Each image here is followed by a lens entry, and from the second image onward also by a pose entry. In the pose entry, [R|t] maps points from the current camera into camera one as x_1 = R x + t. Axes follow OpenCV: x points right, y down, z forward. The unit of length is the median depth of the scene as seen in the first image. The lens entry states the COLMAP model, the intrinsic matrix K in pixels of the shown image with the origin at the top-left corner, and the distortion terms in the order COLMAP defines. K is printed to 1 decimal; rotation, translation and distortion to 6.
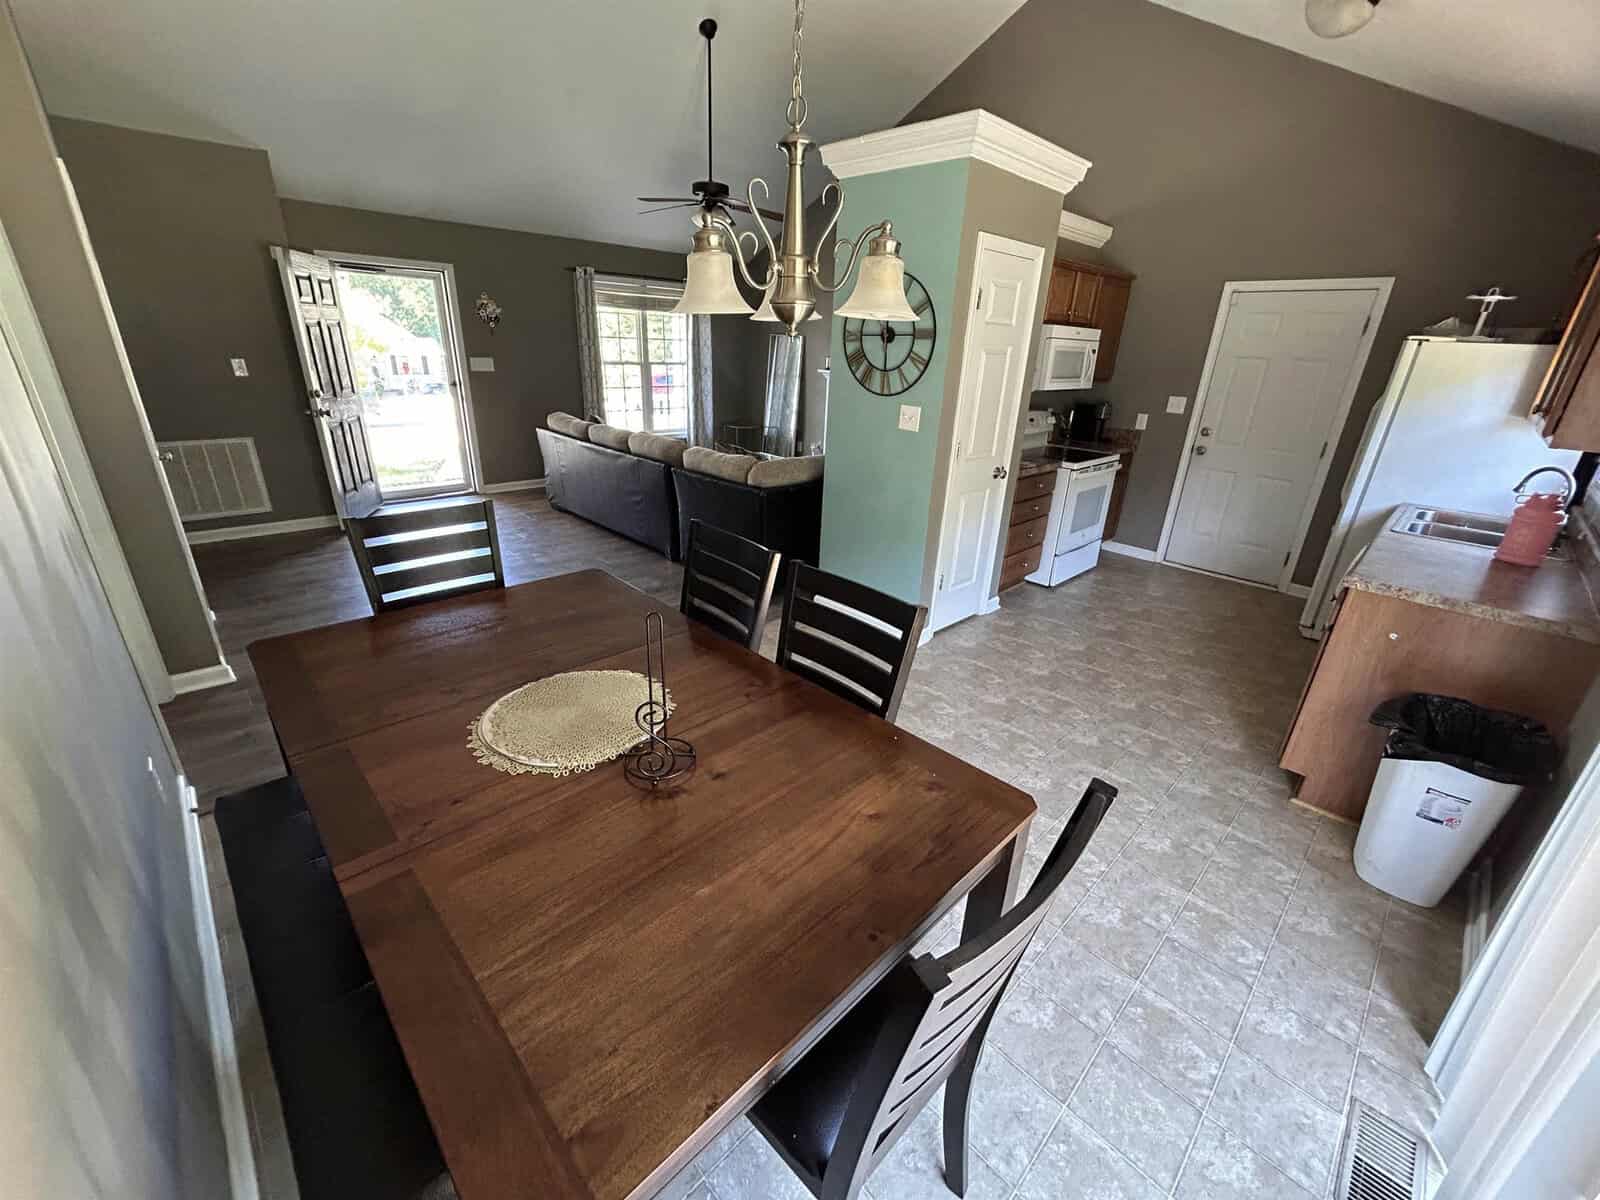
lens RADIAL K [[642.3, 0, 804.6], [0, 642.3, 599.9], [0, 0, 1]] dist [-0.001664, -0.000014]
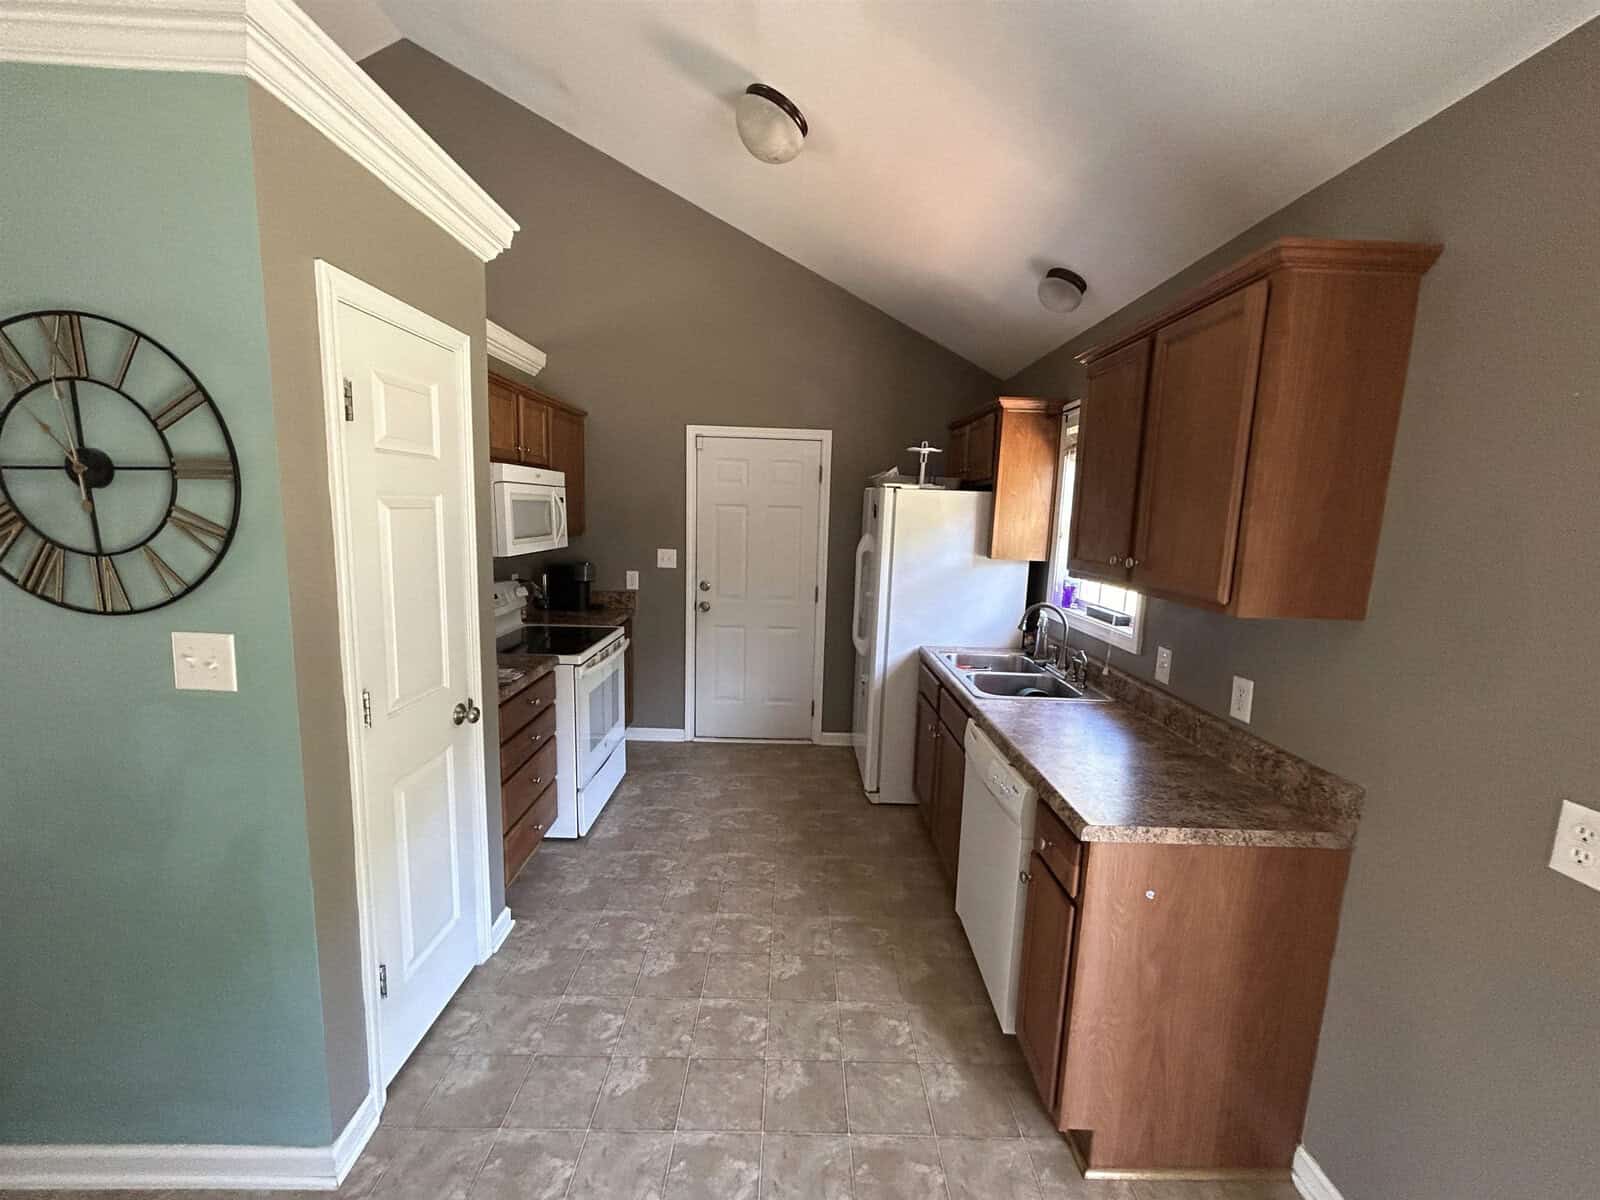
lens RADIAL K [[642.3, 0, 804.6], [0, 642.3, 599.9], [0, 0, 1]] dist [-0.001664, -0.000014]
pose [[0.690635, -0.119656, 0.713236, 0.107946], [0.265973, 0.959125, -0.096637, -0.138691], [-0.672519, 0.256442, 0.694231, 0.347980]]
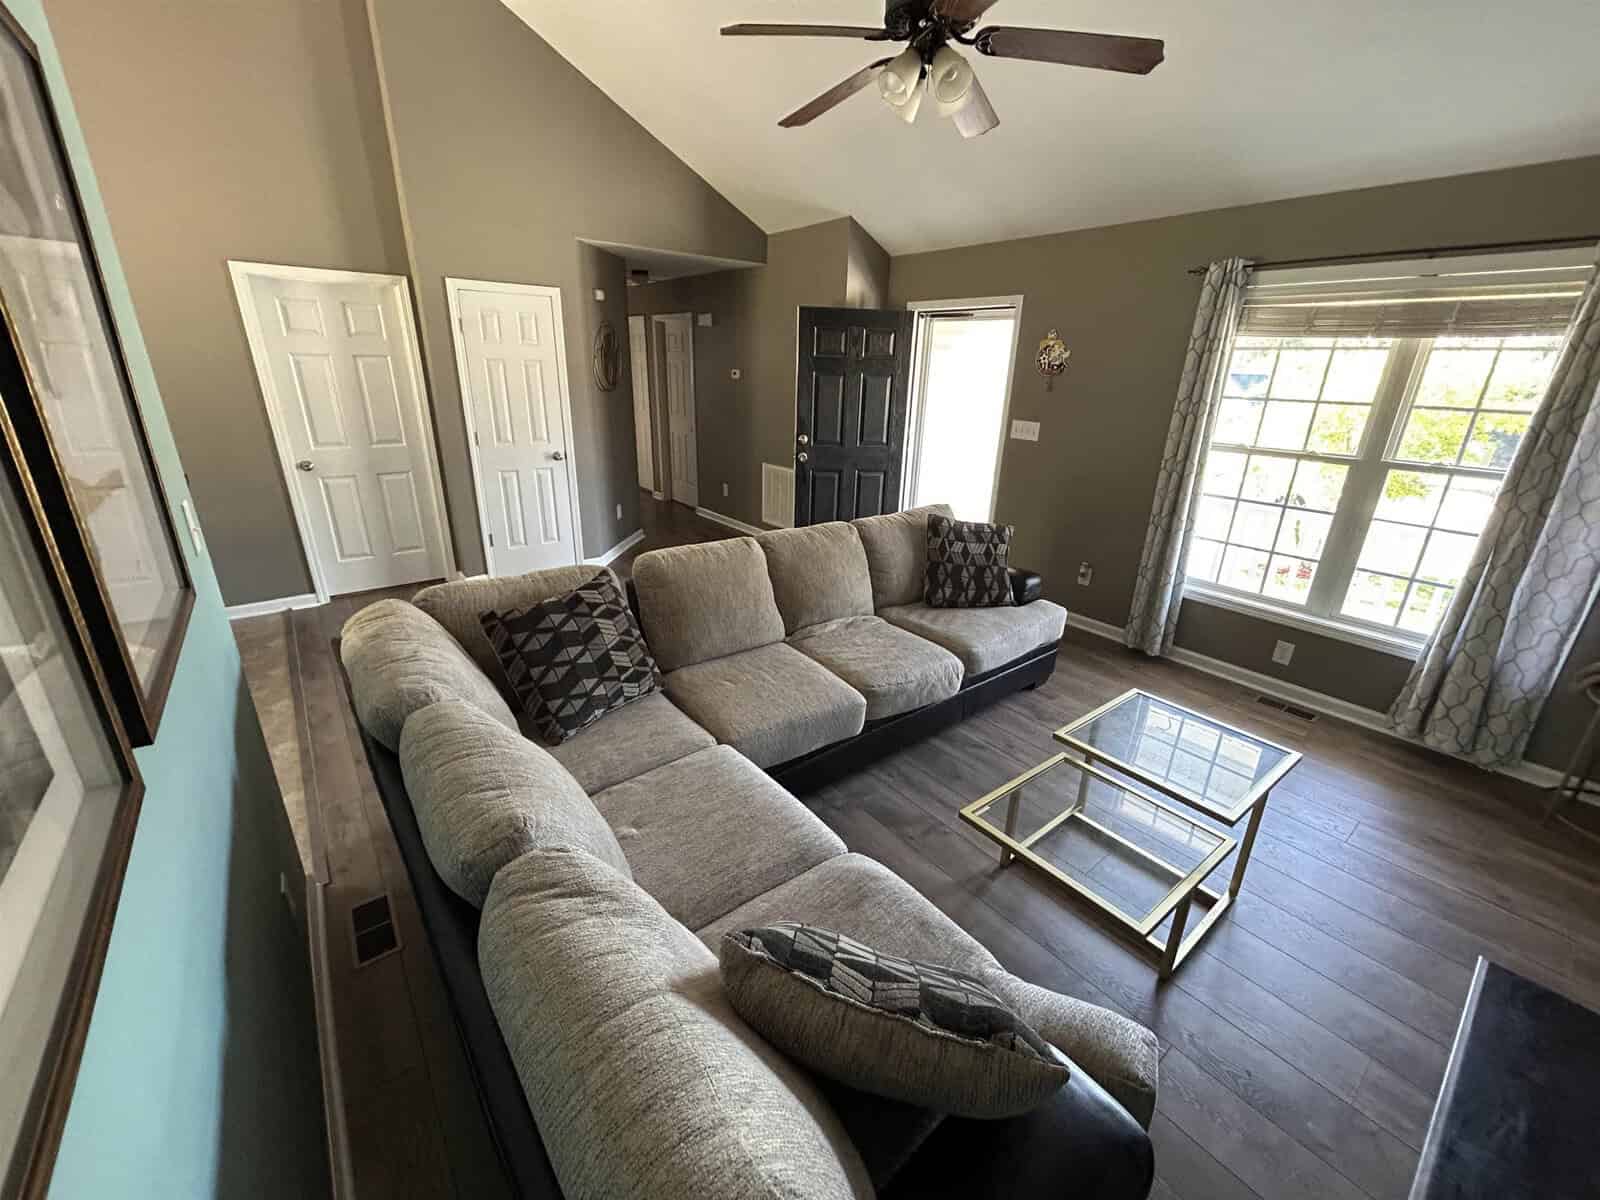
lens RADIAL K [[642.3, 0, 804.6], [0, 642.3, 599.9], [0, 0, 1]] dist [-0.001664, -0.000014]
pose [[-0.105481, 0.303177, -0.947078, 0.371943], [-0.402466, 0.857888, 0.319451, -0.478244], [0.909337, 0.414863, 0.031527, 1.192269]]
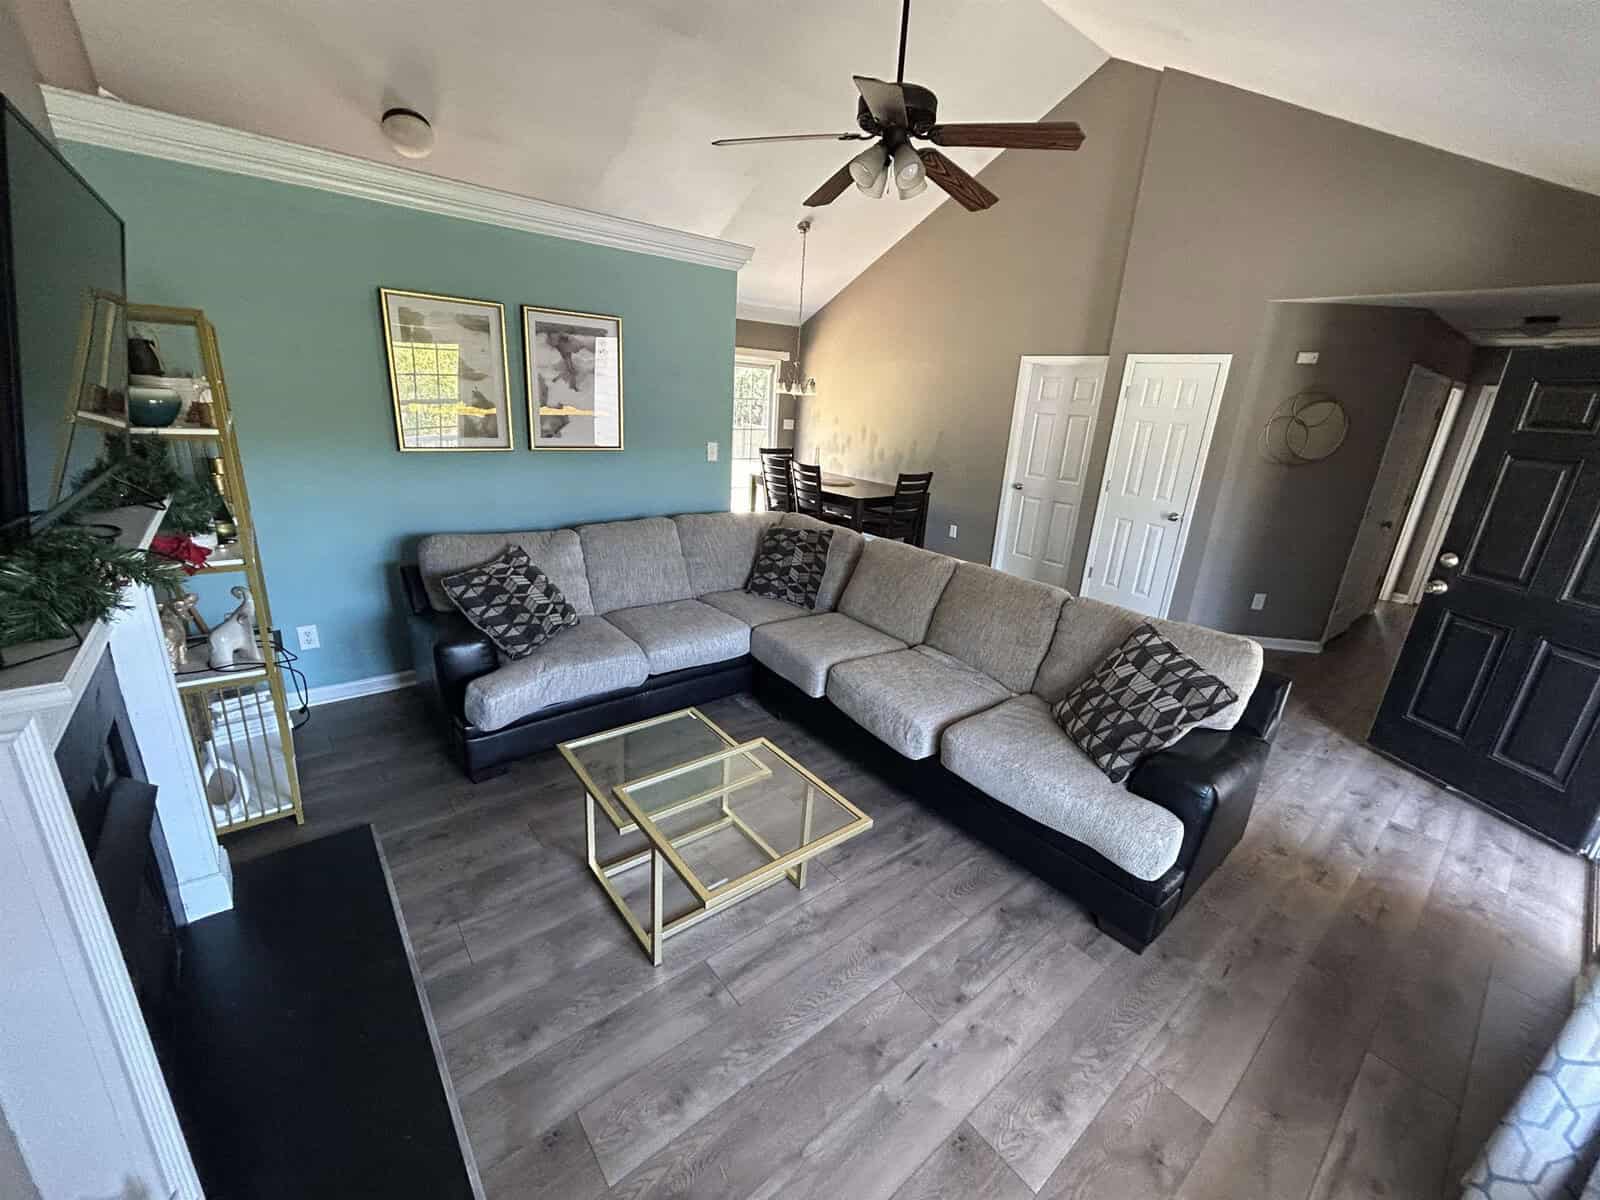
lens RADIAL K [[642.3, 0, 804.6], [0, 642.3, 599.9], [0, 0, 1]] dist [-0.001664, -0.000014]
pose [[-0.990664, -0.124955, 0.054515, -0.168742], [-0.060993, 0.763868, 0.642484, -0.743573], [-0.121924, 0.633161, -0.764357, 1.782526]]
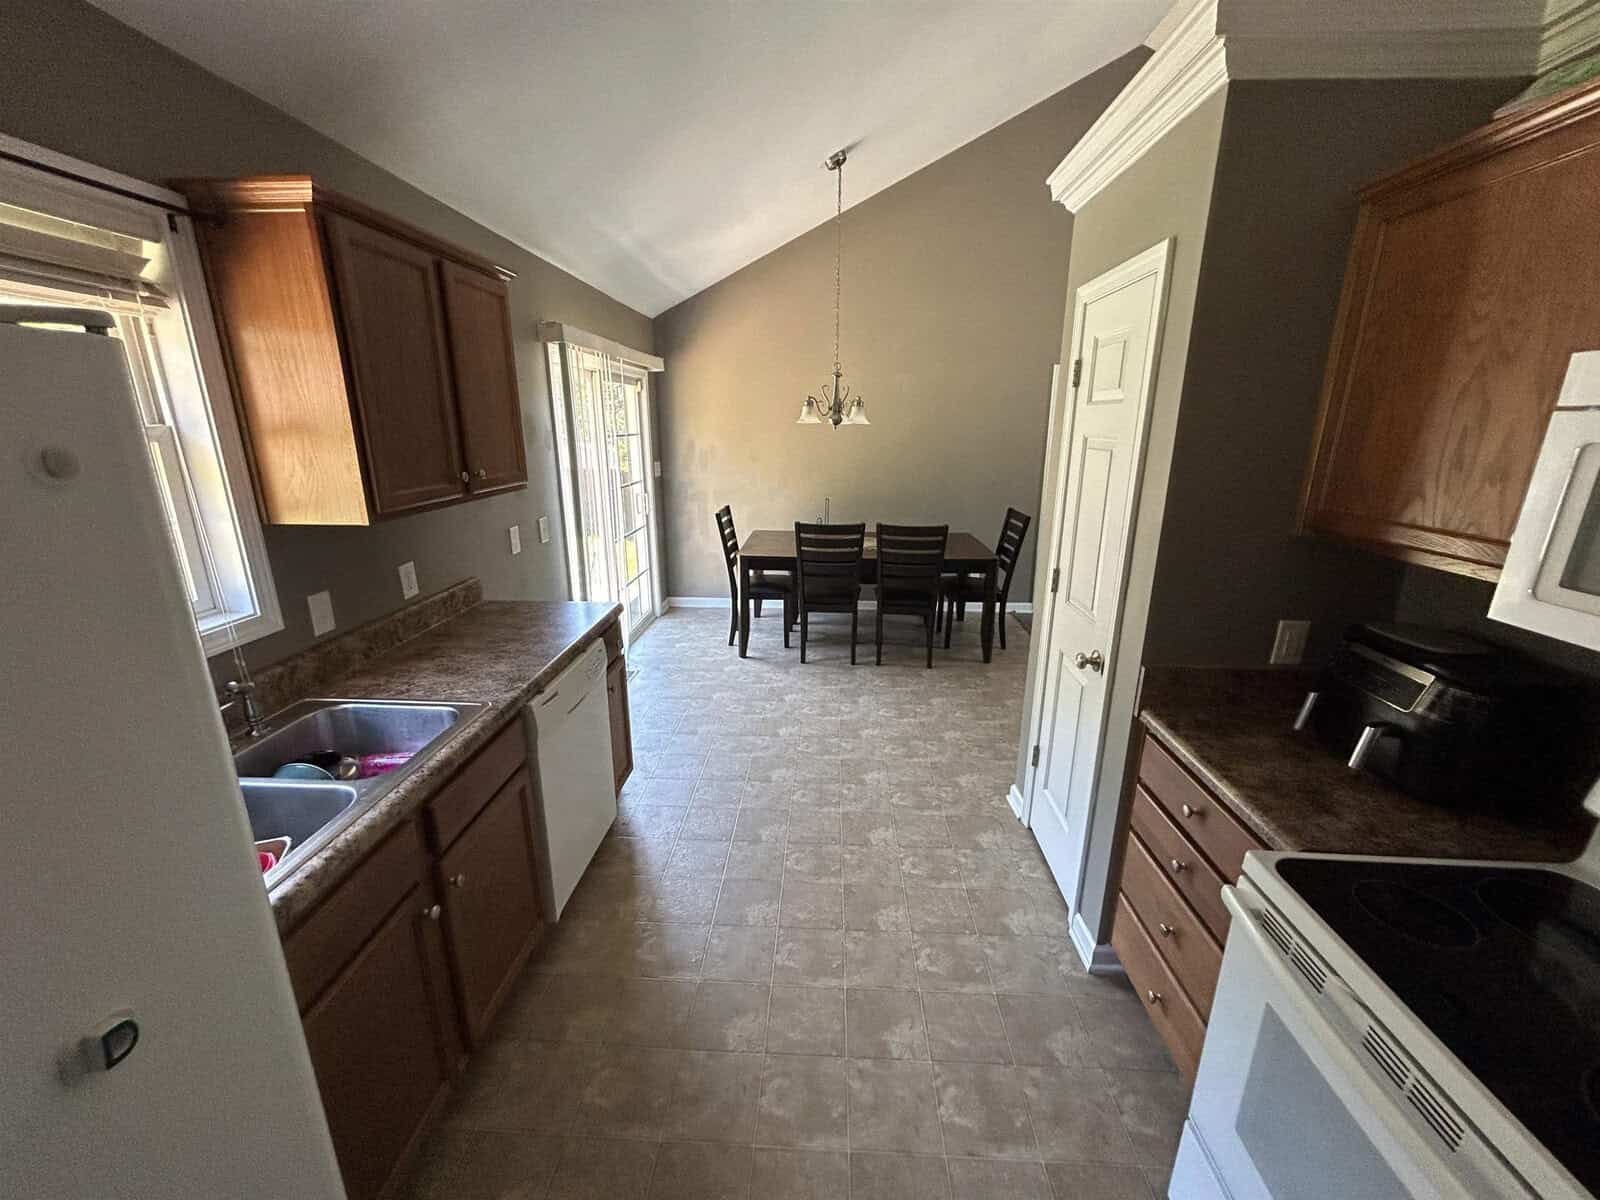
lens RADIAL K [[642.3, 0, 804.6], [0, 642.3, 599.9], [0, 0, 1]] dist [-0.001664, -0.000014]
pose [[-0.732130, 0.139002, -0.666831, 0.721522], [-0.289646, 0.822515, 0.489464, -0.377011], [0.616515, 0.551496, -0.561927, 0.969997]]
